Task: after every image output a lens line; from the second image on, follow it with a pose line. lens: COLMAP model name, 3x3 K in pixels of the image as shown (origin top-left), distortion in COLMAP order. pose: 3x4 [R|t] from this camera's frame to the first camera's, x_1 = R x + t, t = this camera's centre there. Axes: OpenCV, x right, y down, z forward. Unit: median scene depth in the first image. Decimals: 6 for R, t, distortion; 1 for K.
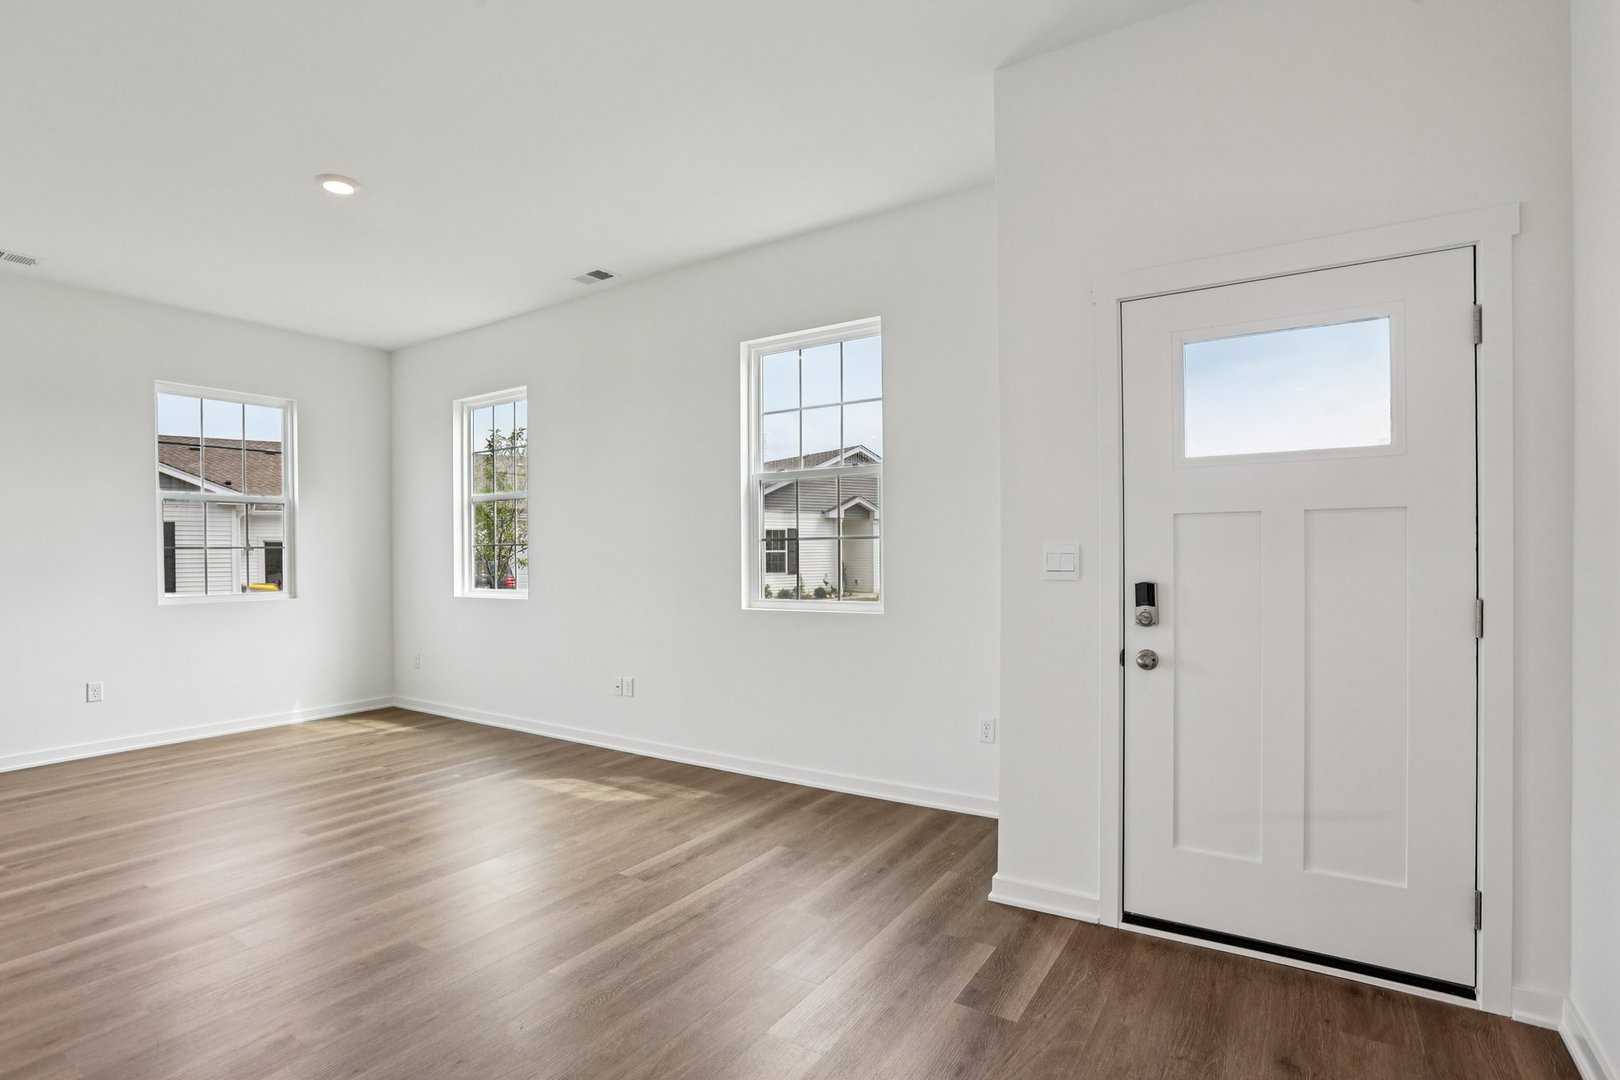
lens RADIAL K [[793.5, 0, 795.5], [0, 793.5, 549.0], [0, 0, 1]] dist [-0.037219, 0.012761]
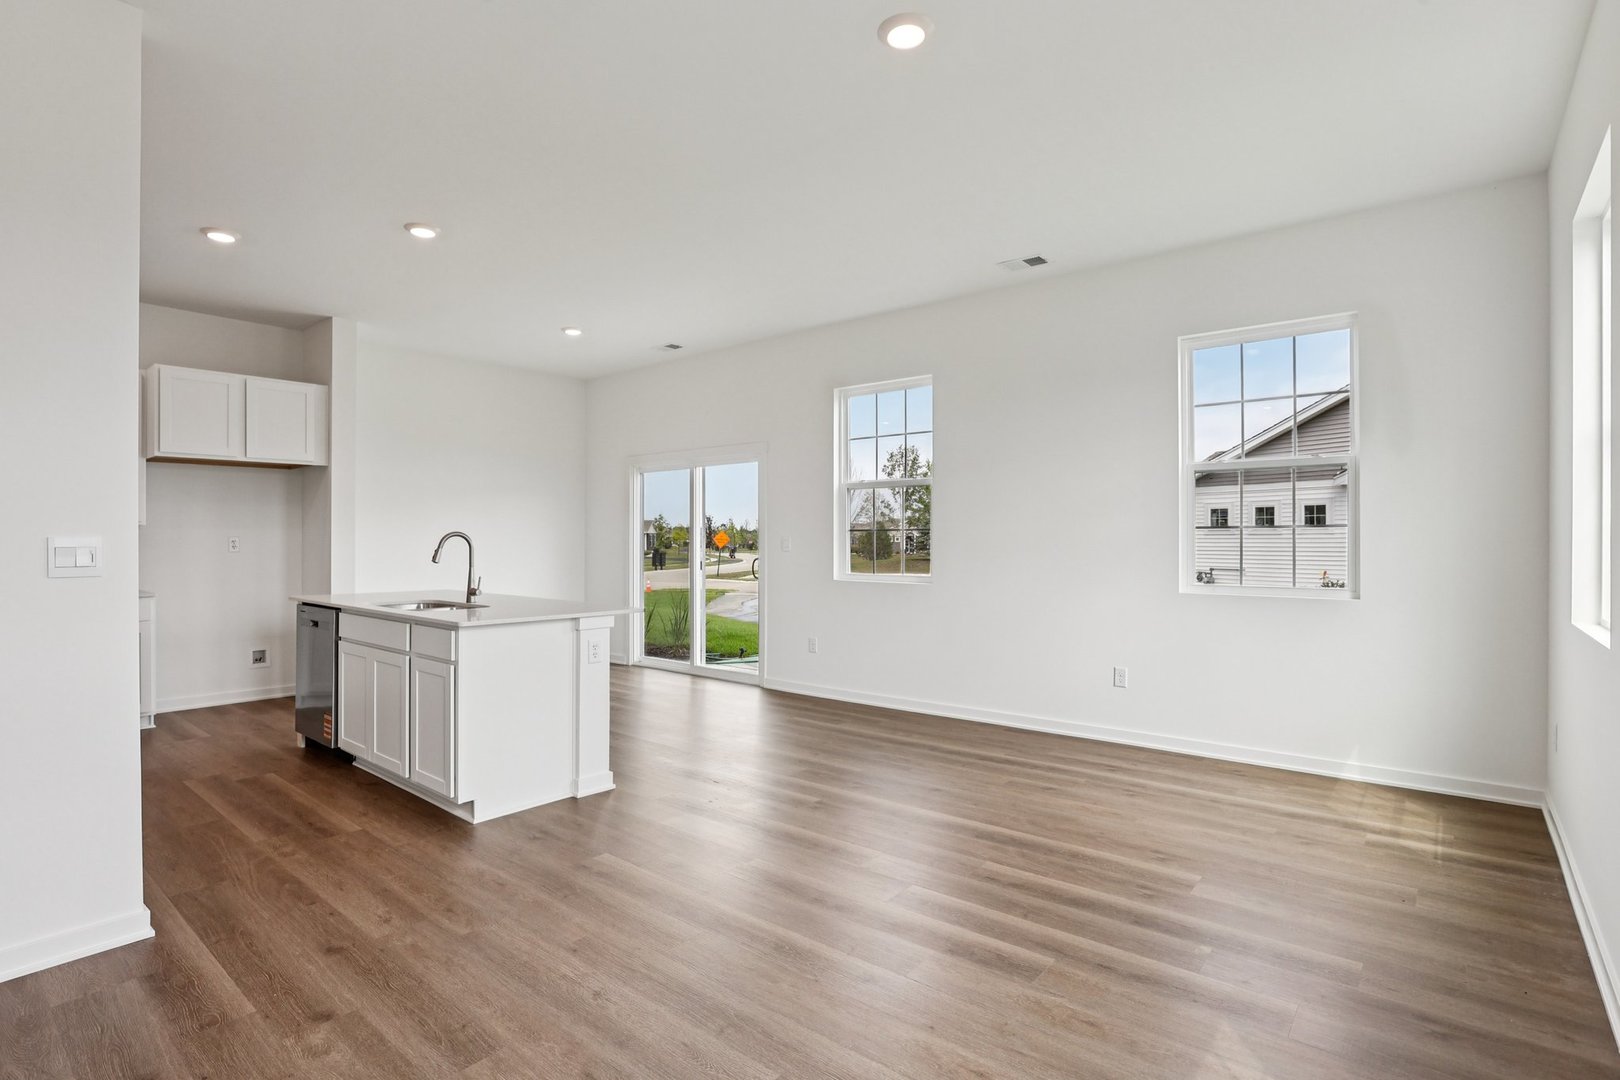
lens RADIAL K [[793.5, 0, 793.4], [0, 793.5, 542.7], [0, 0, 1]] dist [-0.037219, 0.012761]
pose [[-0.108022, 0.015562, -0.994027, 0.123692], [0.008005, 0.999859, 0.014783, -0.001084], [0.994116, -0.006361, -0.108132, 0.759183]]
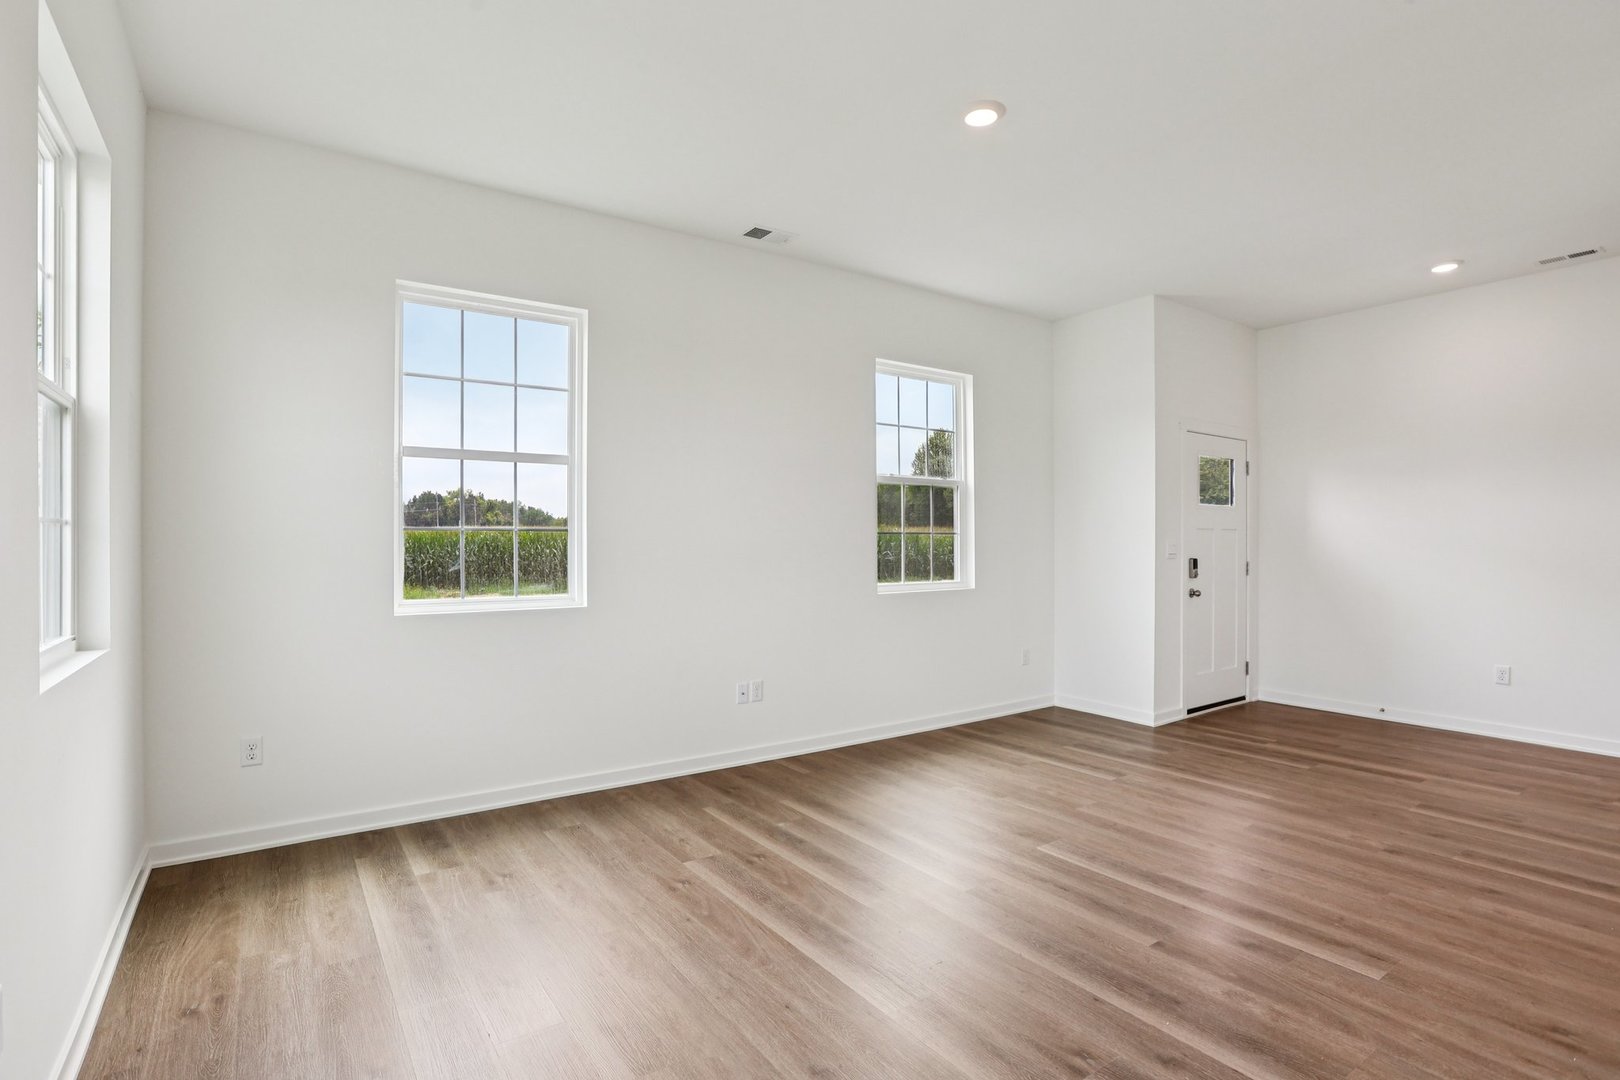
lens RADIAL K [[793.5, 0, 804.5], [0, 793.5, 533.3], [0, 0, 1]] dist [-0.037219, 0.012761]
pose [[0.357108, 0.021695, 0.933811, -1.136855], [-0.008011, 0.999765, -0.020164, 0.012680], [-0.934029, -0.000280, 0.357198, 0.680523]]
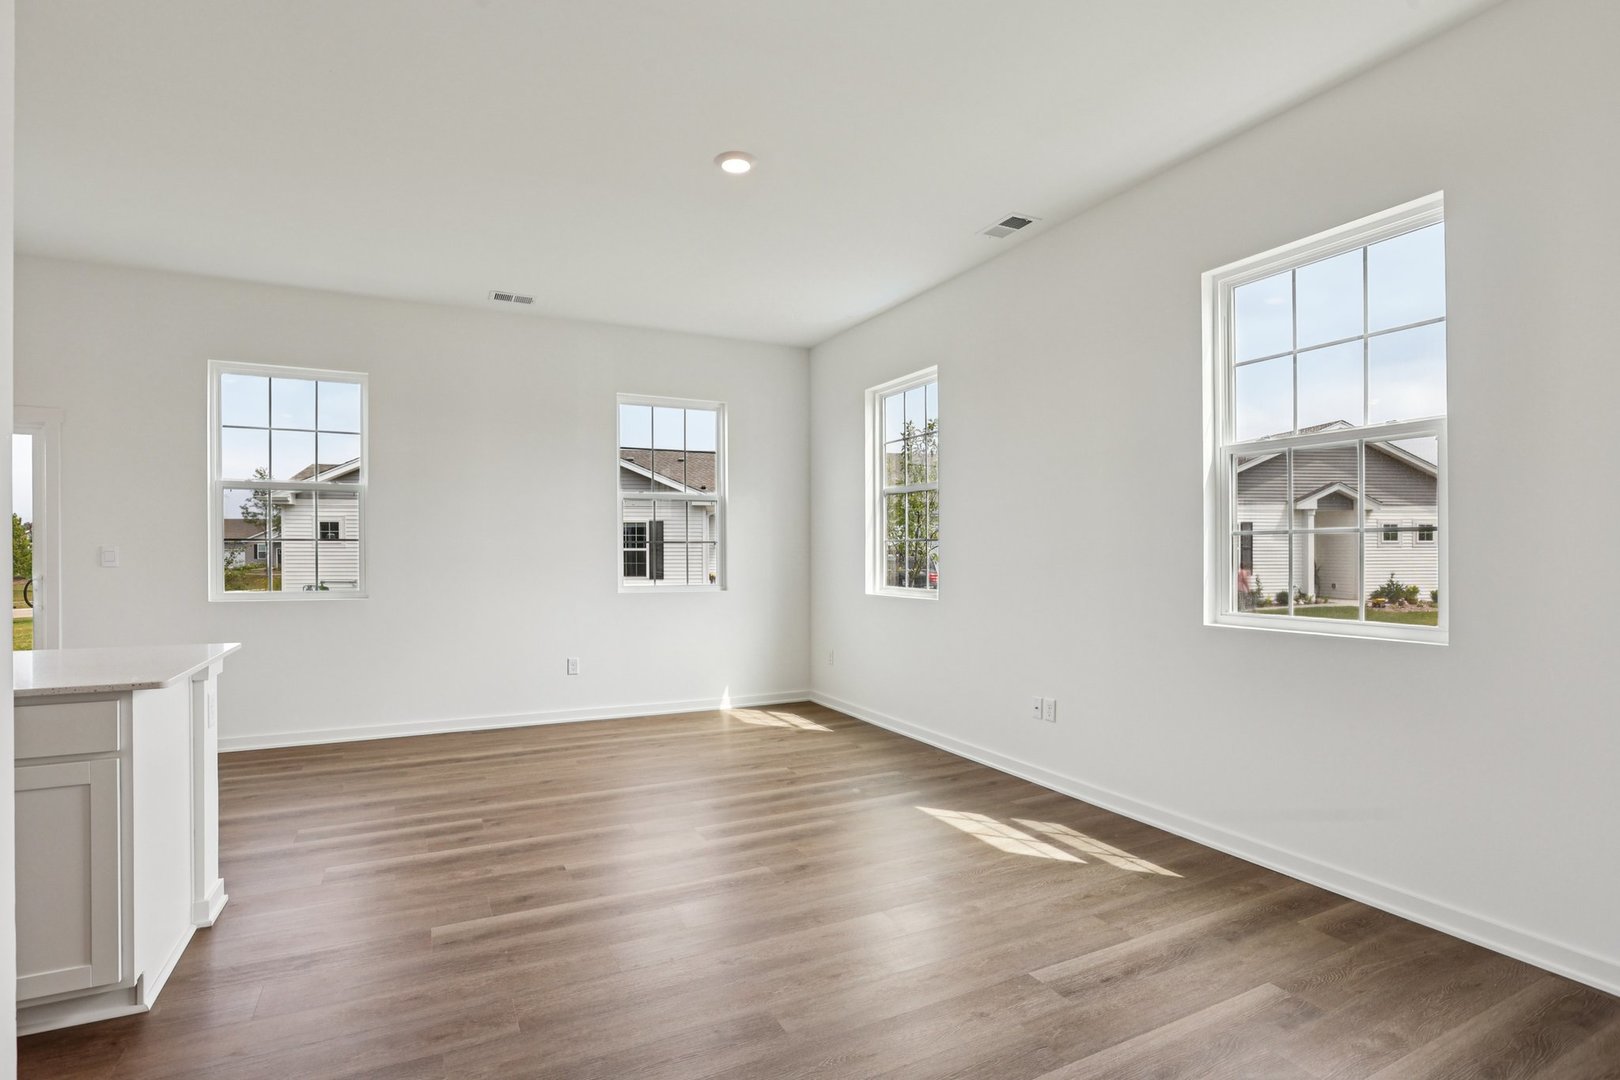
lens RADIAL K [[793.5, 0, 791.2], [0, 793.5, 547.1], [0, 0, 1]] dist [-0.037219, 0.012761]
pose [[0.862927, 0.006054, -0.505293, -0.028812], [-0.004565, 0.999981, 0.004185, -0.000348], [0.505308, -0.001305, 0.862938, 0.156580]]
